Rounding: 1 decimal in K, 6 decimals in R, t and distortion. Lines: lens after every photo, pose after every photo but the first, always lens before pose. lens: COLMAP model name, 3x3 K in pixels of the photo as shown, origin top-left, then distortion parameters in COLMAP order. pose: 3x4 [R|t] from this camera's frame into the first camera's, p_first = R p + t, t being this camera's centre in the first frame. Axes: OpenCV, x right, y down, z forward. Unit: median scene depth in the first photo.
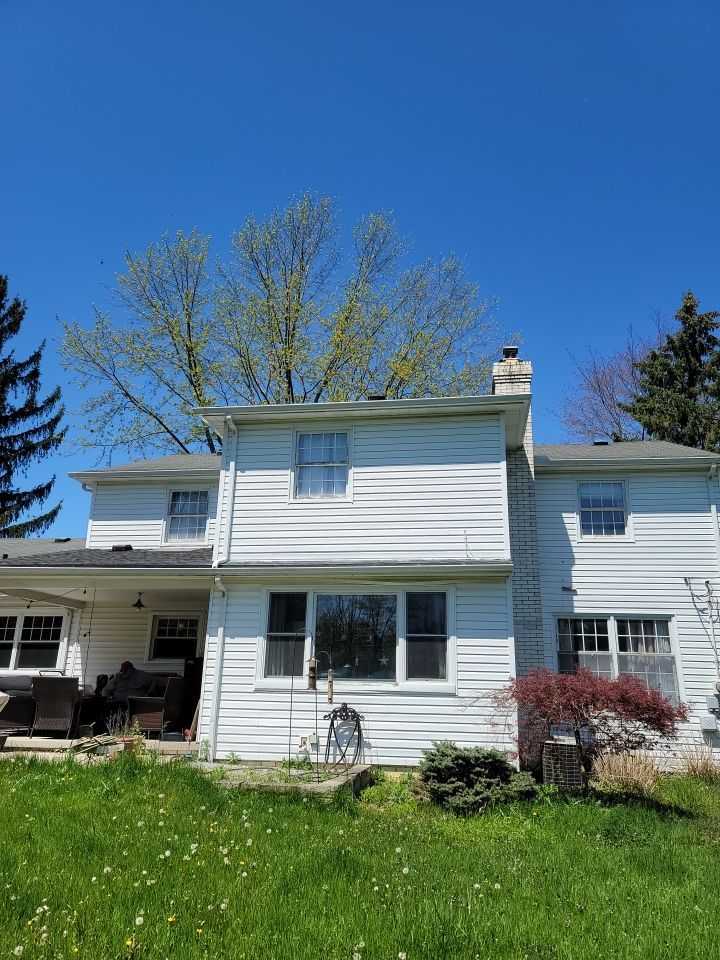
lens RADIAL K [[699.5, 0, 368.1], [0, 699.5, 480.5], [0, 0, 1]] dist [0.061756, -0.001818]
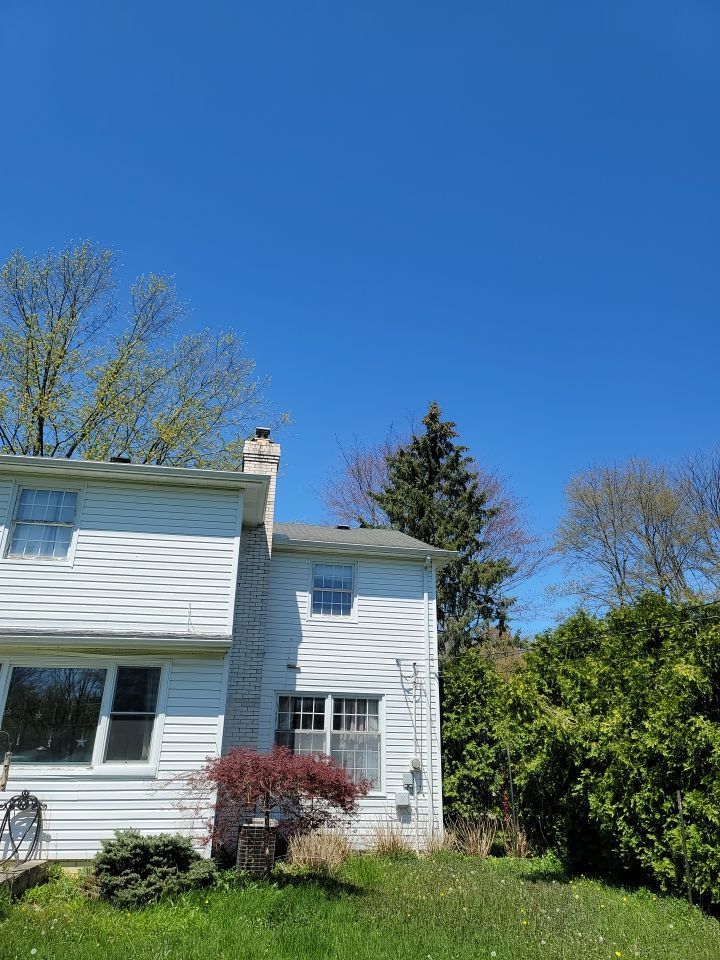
lens RADIAL K [[700.3, 0, 367.8], [0, 700.3, 476.2], [0, 0, 1]] dist [0.084783, -0.066876]
pose [[0.948046, 0.115916, 0.296264, 0.051877], [-0.084064, 0.989435, -0.118120, -0.008983], [-0.306826, 0.087078, 0.947774, -0.034660]]
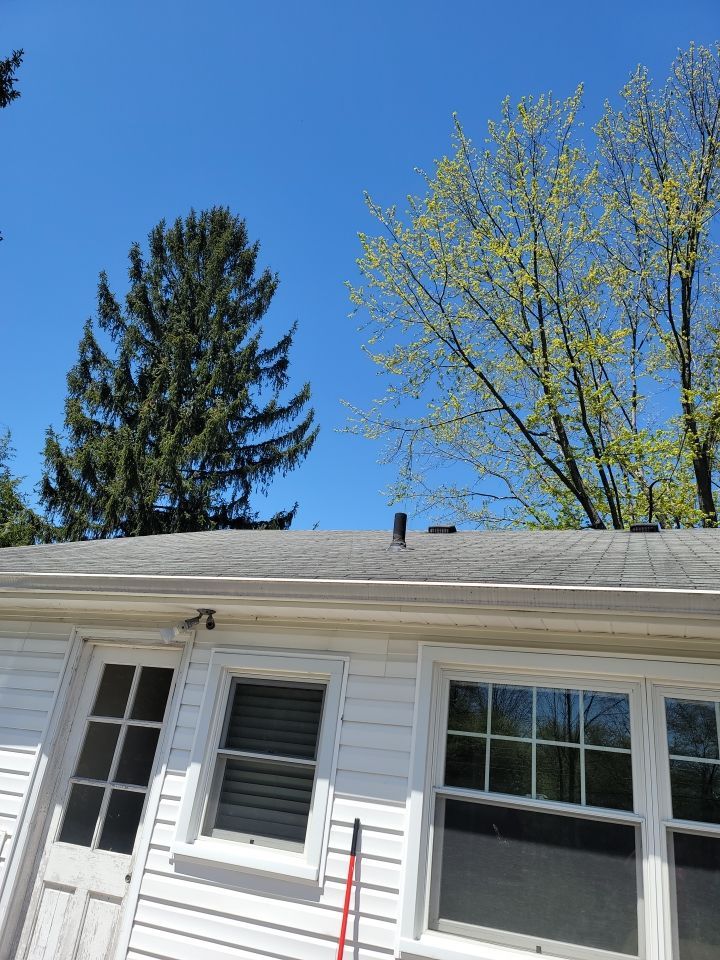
lens RADIAL K [[700.3, 0, 358.8], [0, 700.3, 481.1], [0, 0, 1]] dist [0.084783, -0.066876]
pose [[0.973617, 0.008275, -0.228040, -0.642002], [-0.039294, 0.990494, -0.131826, 0.192173], [0.224782, 0.137308, 0.964686, 0.926445]]
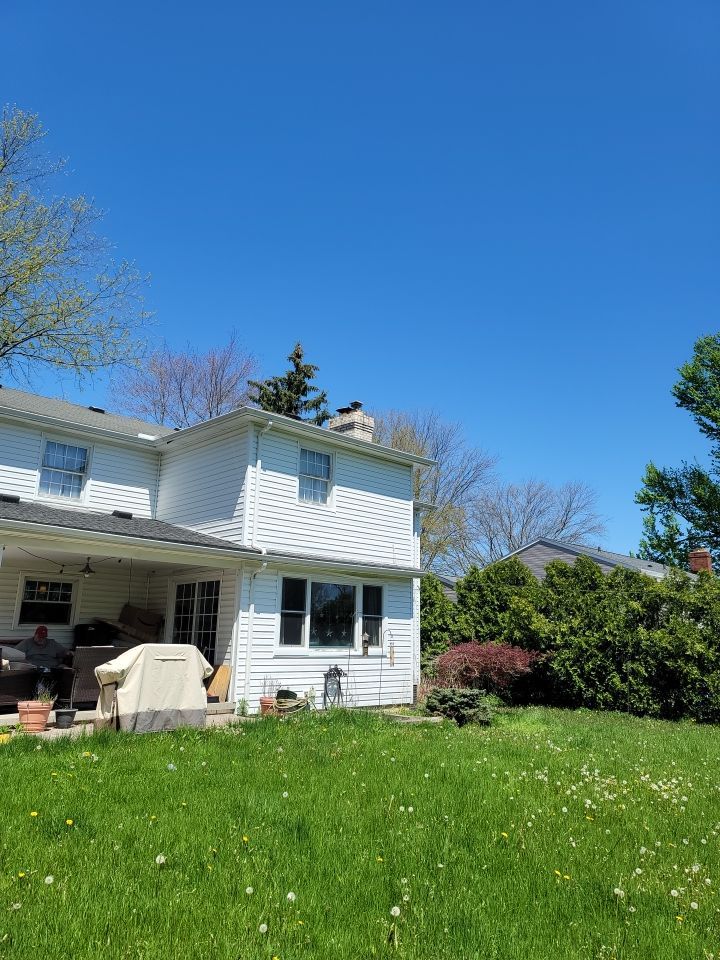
lens RADIAL K [[700.3, 0, 364.7], [0, 700.3, 467.9], [0, 0, 1]] dist [0.084783, -0.066876]
pose [[0.593913, 0.183760, 0.783262, -0.928202], [-0.228490, 0.972003, -0.054786, 0.008346], [-0.771401, -0.146430, 0.619273, 0.143528]]
